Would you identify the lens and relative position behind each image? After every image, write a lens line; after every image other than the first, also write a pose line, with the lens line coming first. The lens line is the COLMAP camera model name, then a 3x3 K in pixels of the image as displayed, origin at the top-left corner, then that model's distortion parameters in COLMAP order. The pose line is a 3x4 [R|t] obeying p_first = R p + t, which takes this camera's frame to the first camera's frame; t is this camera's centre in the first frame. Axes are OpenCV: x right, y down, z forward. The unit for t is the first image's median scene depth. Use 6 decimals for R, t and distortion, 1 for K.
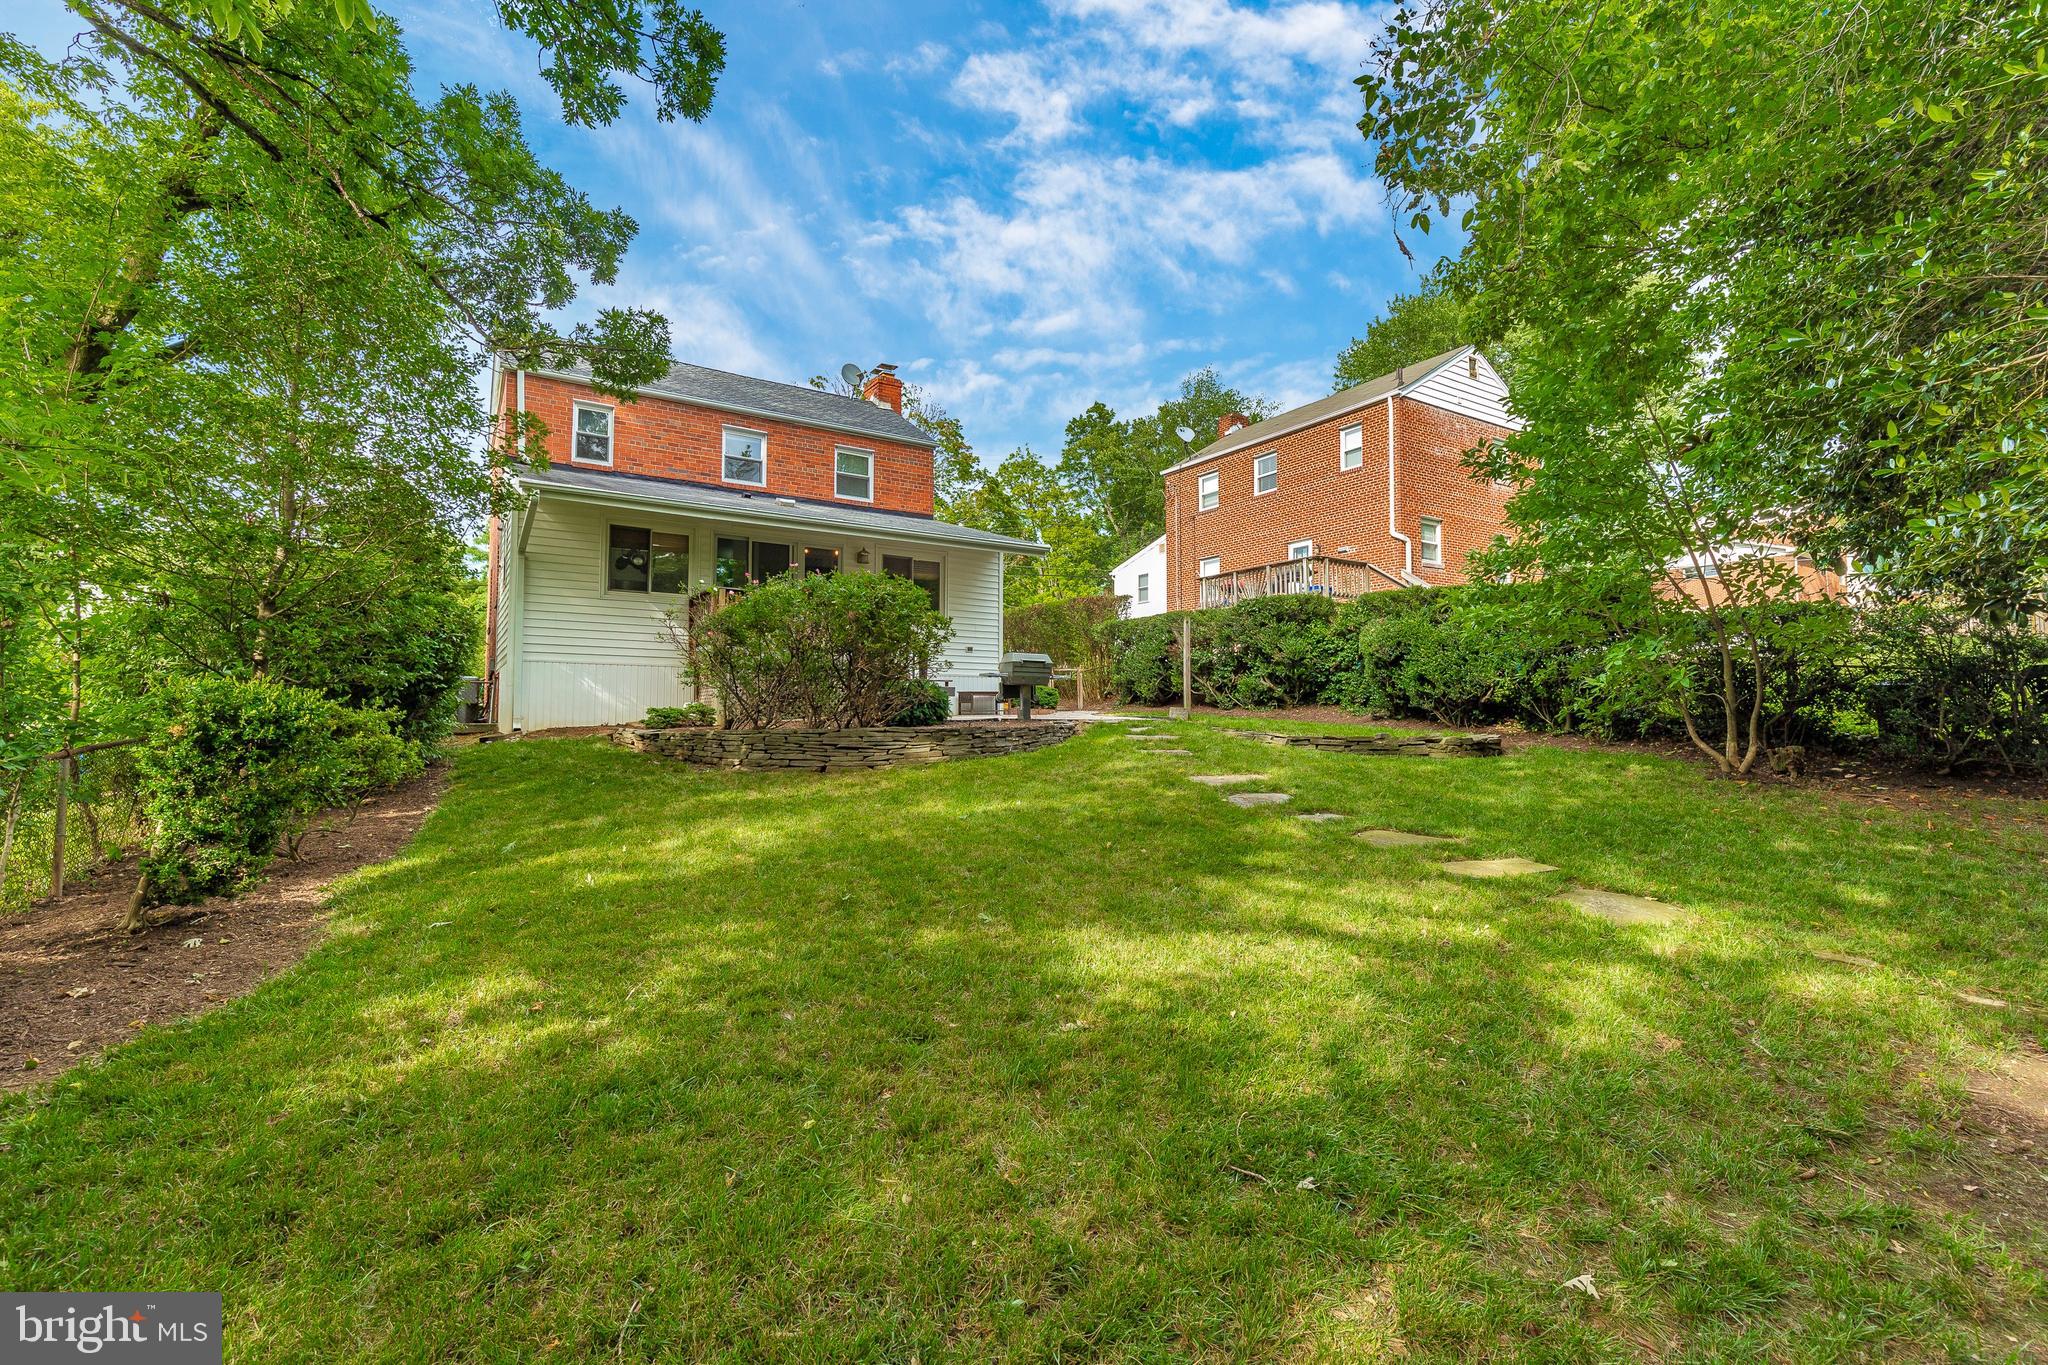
lens RADIAL K [[918.5, 0, 1018.8], [0, 918.5, 665.8], [0, 0, 1]] dist [0.000317, 0.000222]
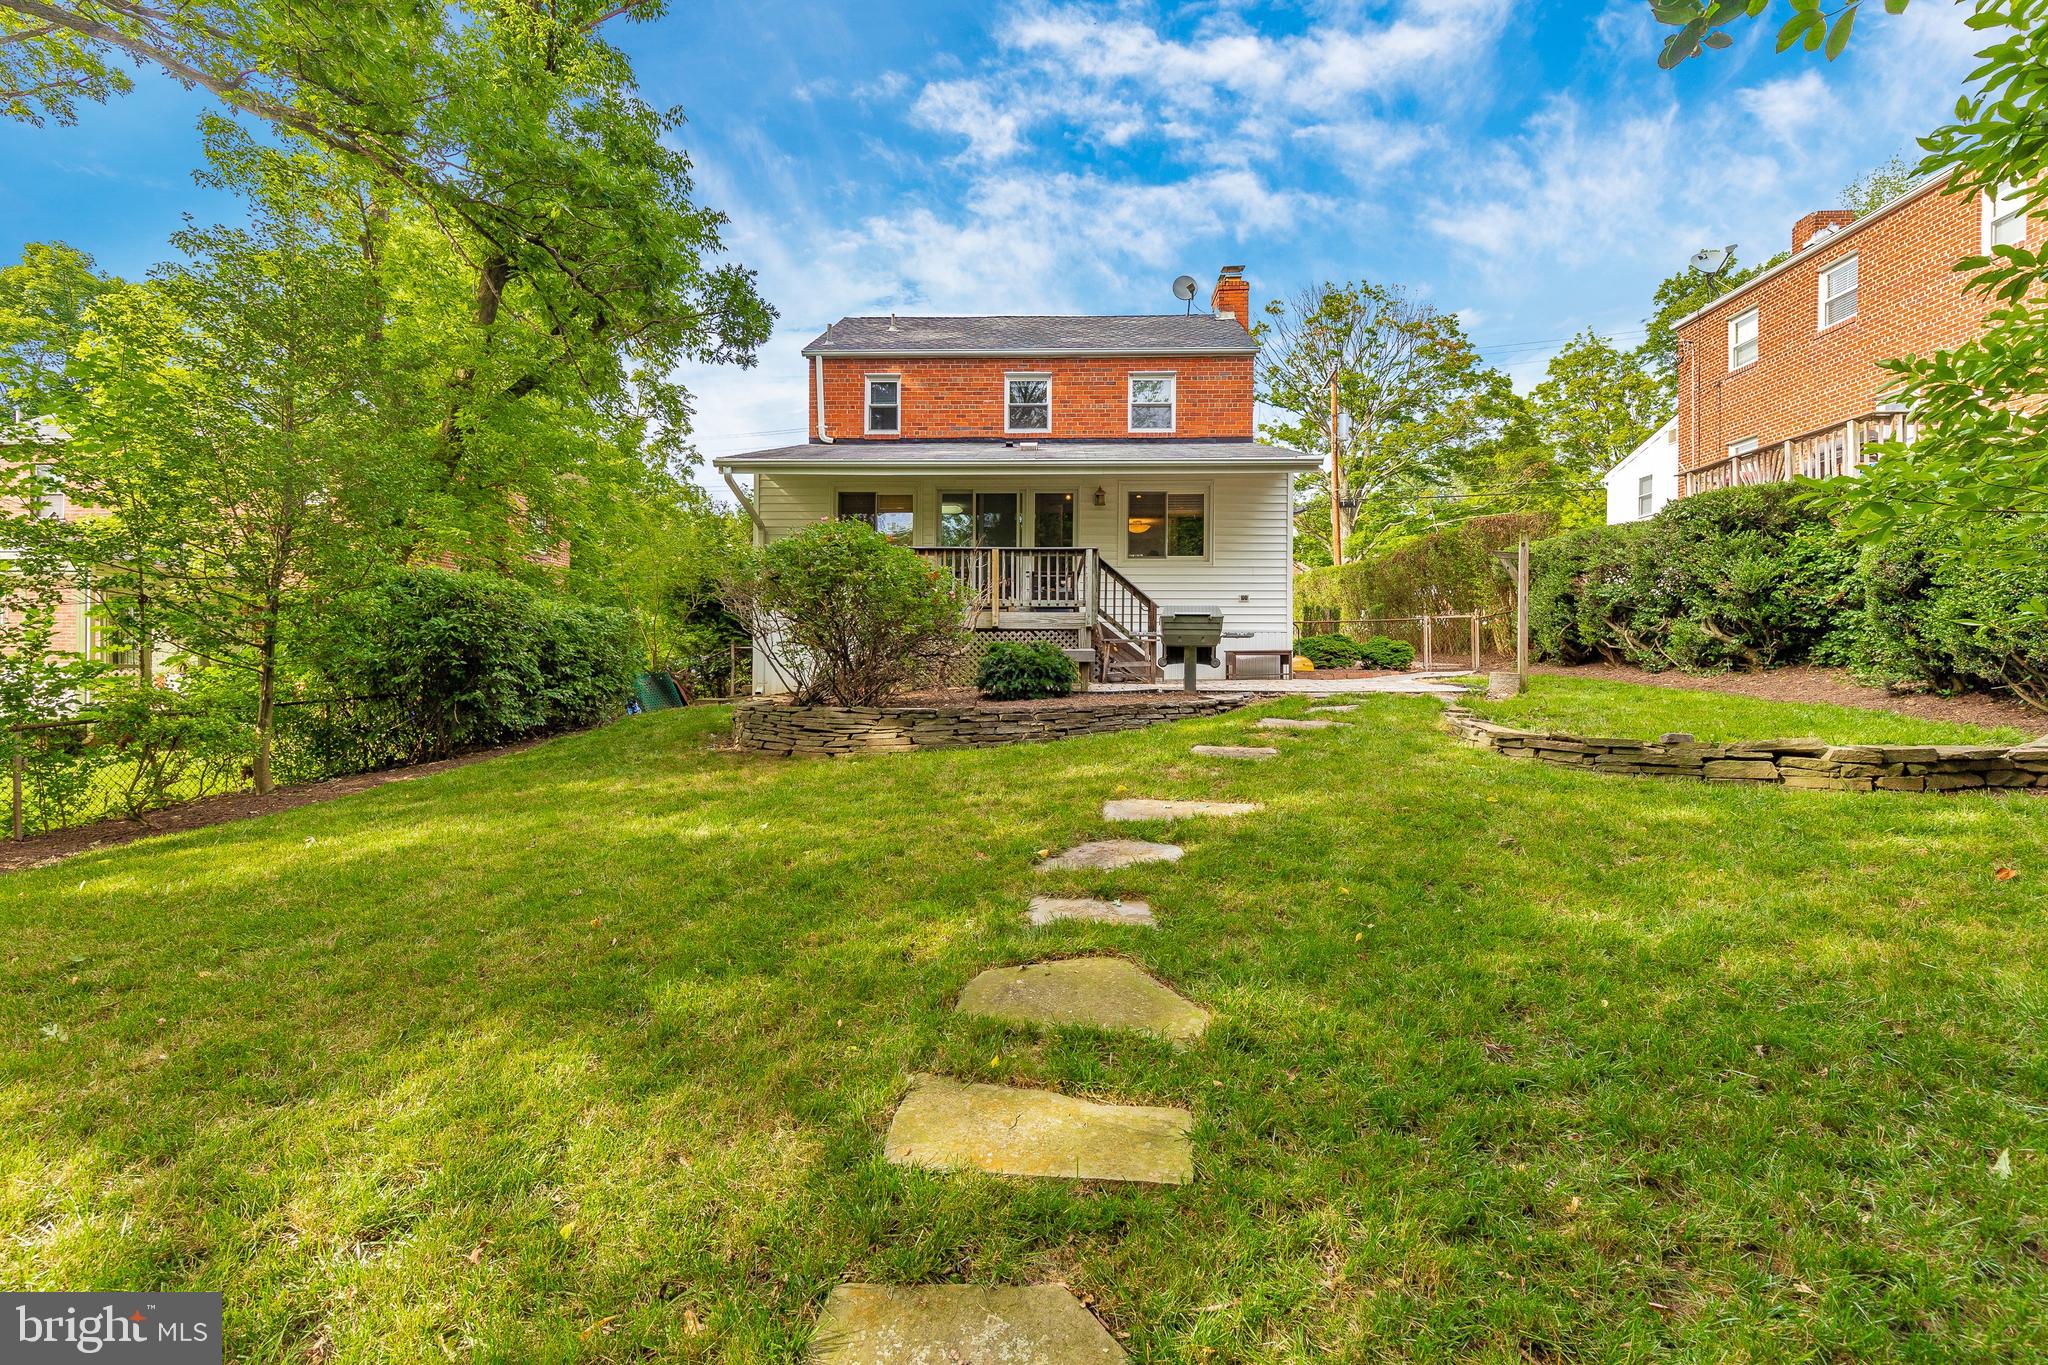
lens RADIAL K [[918.5, 0, 1018.8], [0, 918.5, 665.8], [0, 0, 1]] dist [0.000317, 0.000222]
pose [[0.822356, -0.001213, -0.568971, 0.226338], [0.032706, 0.998445, 0.045144, -0.001328], [0.568032, -0.055733, 0.821117, 0.203811]]
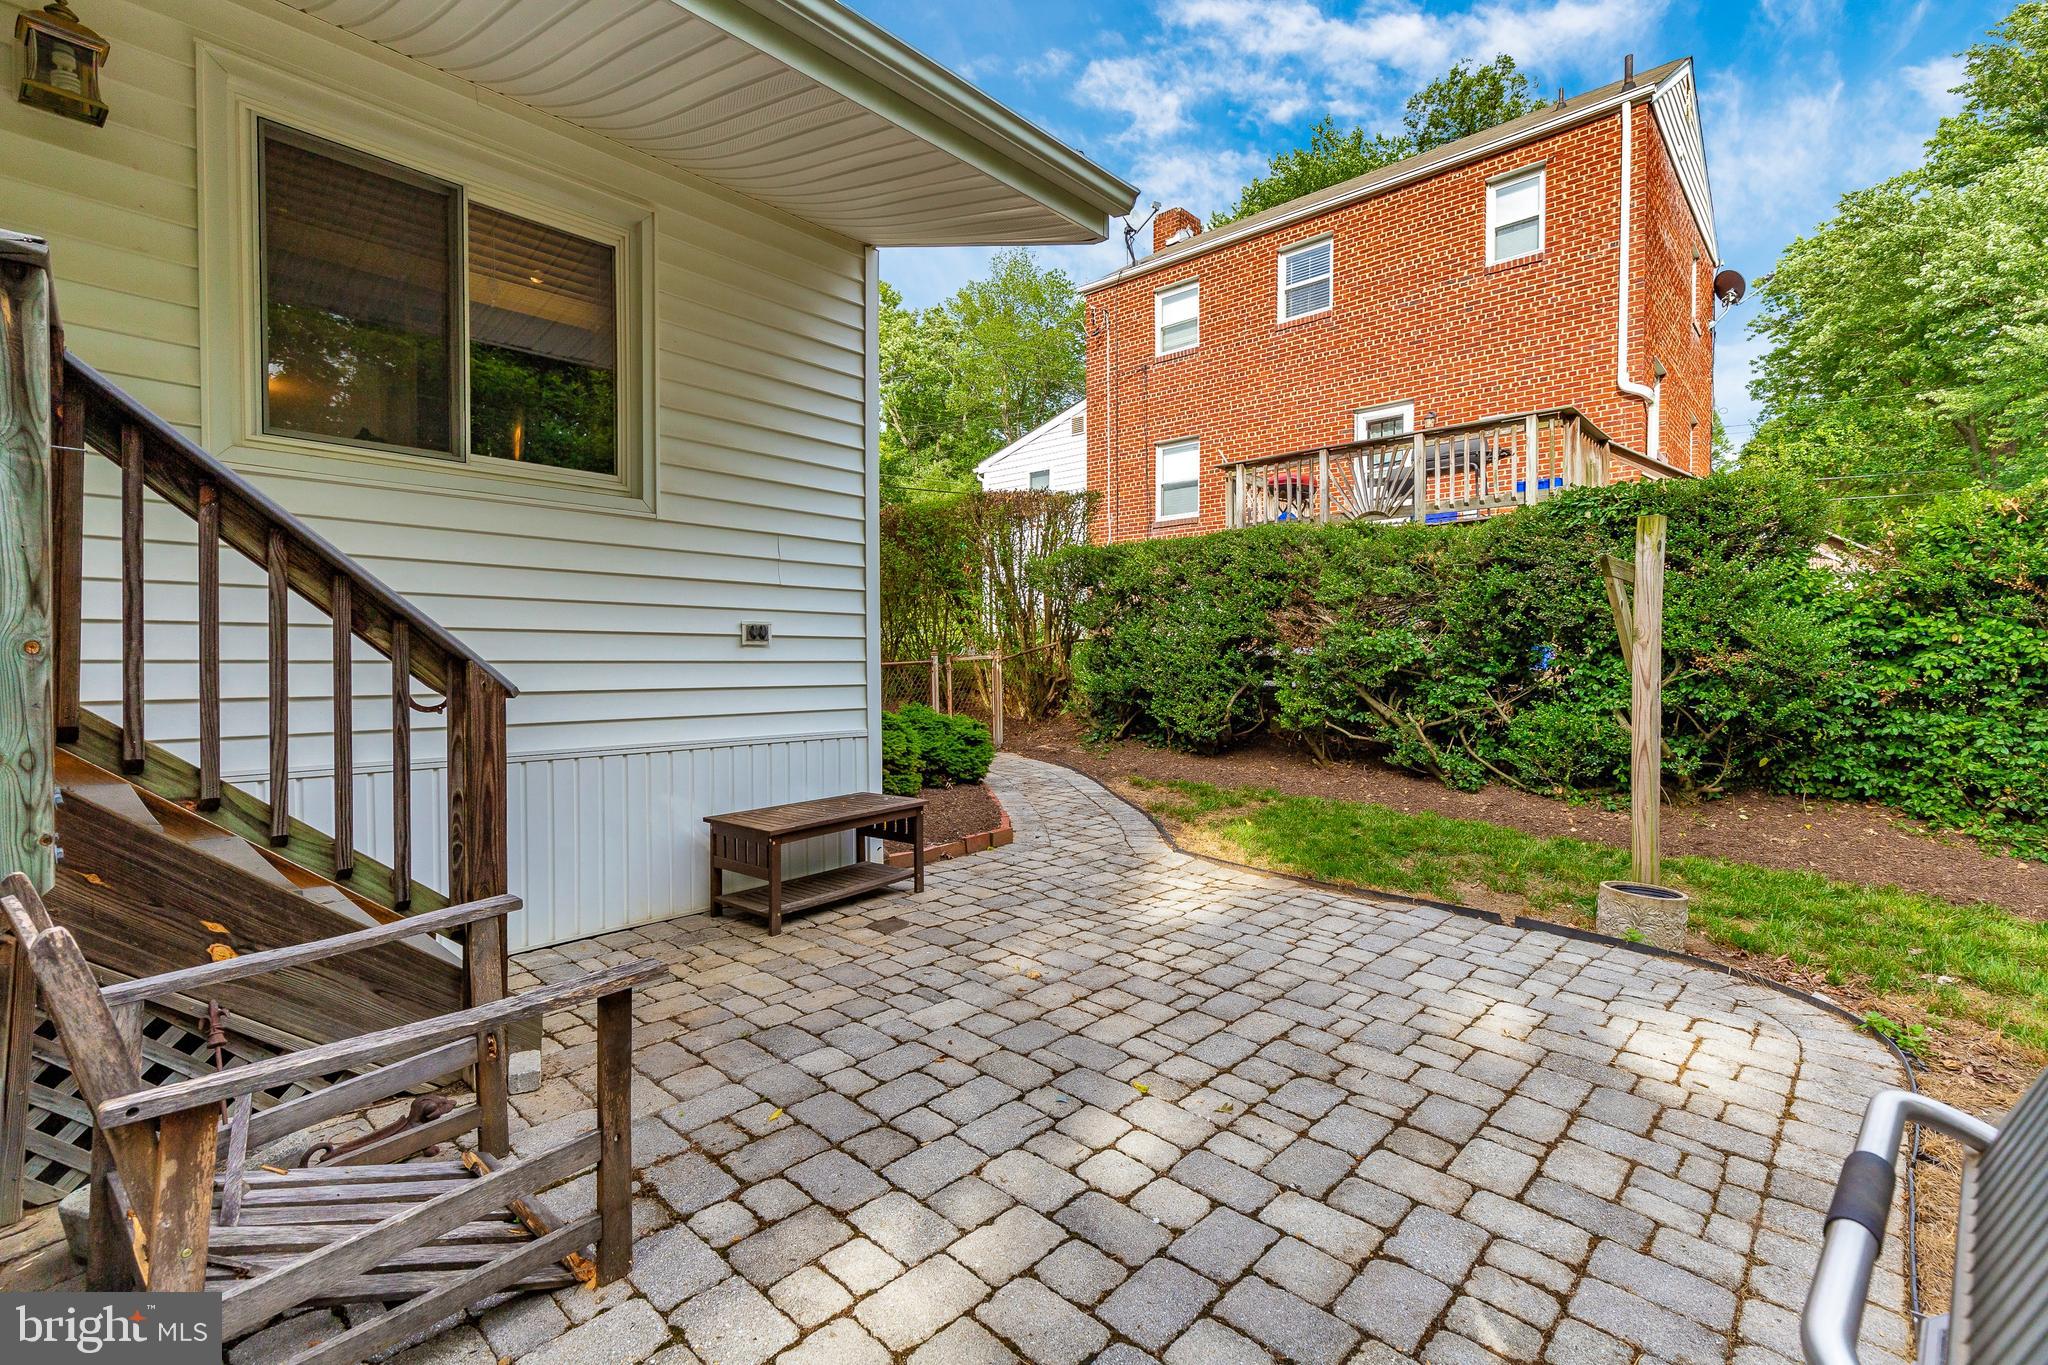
lens RADIAL K [[928.4, 0, 1028.7], [0, 928.4, 684.9], [0, 0, 1]] dist [0.000269, -0.000123]
pose [[0.963479, -0.010969, 0.267561, -0.046239], [-0.012152, 0.996341, 0.084602, -0.024537], [-0.267510, -0.084764, 0.959820, 0.688208]]
